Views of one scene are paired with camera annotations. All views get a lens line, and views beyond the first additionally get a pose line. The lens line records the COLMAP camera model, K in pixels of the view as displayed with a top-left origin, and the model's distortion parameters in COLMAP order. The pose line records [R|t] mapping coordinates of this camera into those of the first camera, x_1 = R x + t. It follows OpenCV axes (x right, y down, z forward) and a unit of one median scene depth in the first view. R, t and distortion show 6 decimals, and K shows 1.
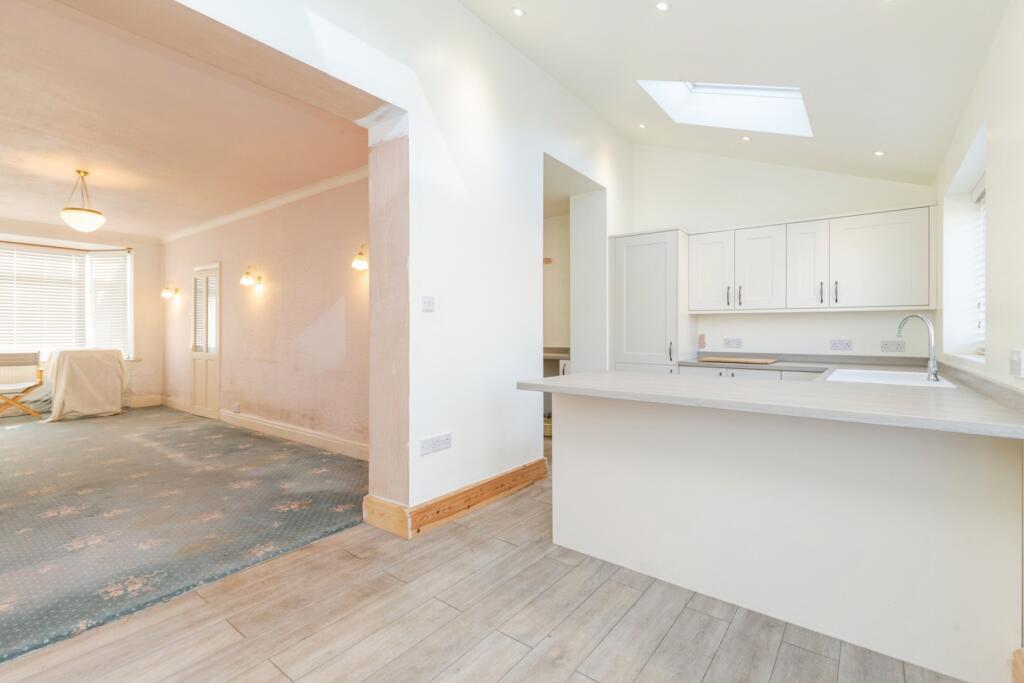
lens RADIAL K [[467.3, 0, 512.1], [0, 467.3, 334.7], [0, 0, 1]] dist [0.003445, -0.000423]
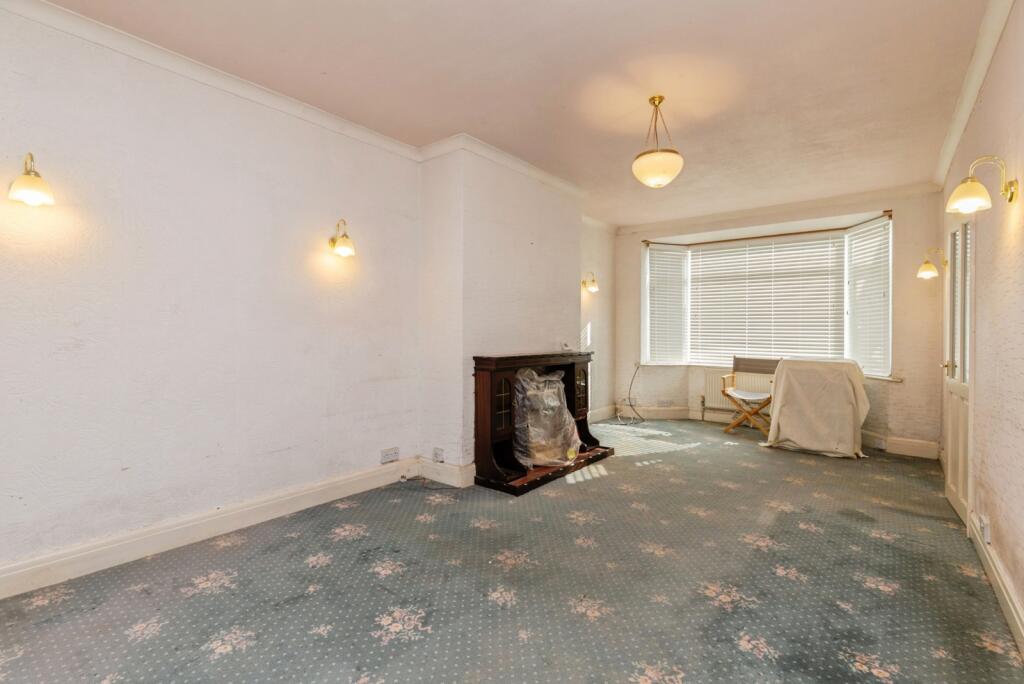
lens RADIAL K [[467.3, 0, 512.6], [0, 467.3, 333.7], [0, 0, 1]] dist [0.003445, -0.000423]
pose [[-0.024649, 0.004706, -0.999685, -0.155475], [-0.013556, 0.999895, 0.005041, -0.007315], [0.999604, 0.013675, -0.024583, 0.534408]]
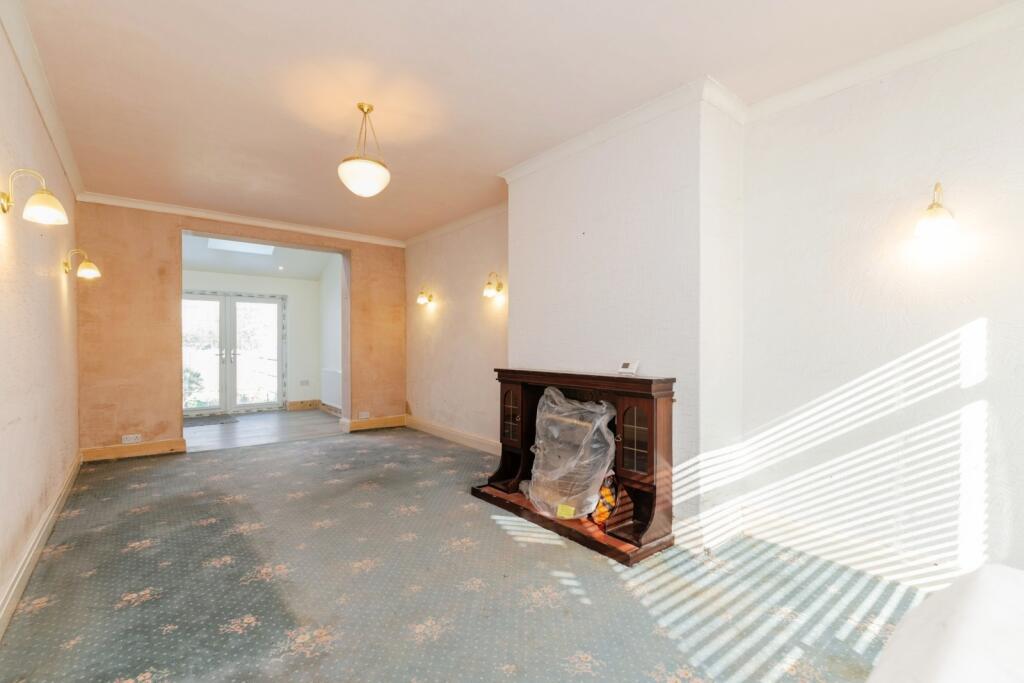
lens RADIAL K [[467.3, 0, 516.6], [0, 467.3, 340.8], [0, 0, 1]] dist [0.003445, -0.000423]
pose [[-0.969121, 0.003668, 0.246559, -0.860543], [-0.000154, 0.999880, -0.015480, -0.005006], [-0.246587, -0.015040, -0.969004, 1.065994]]
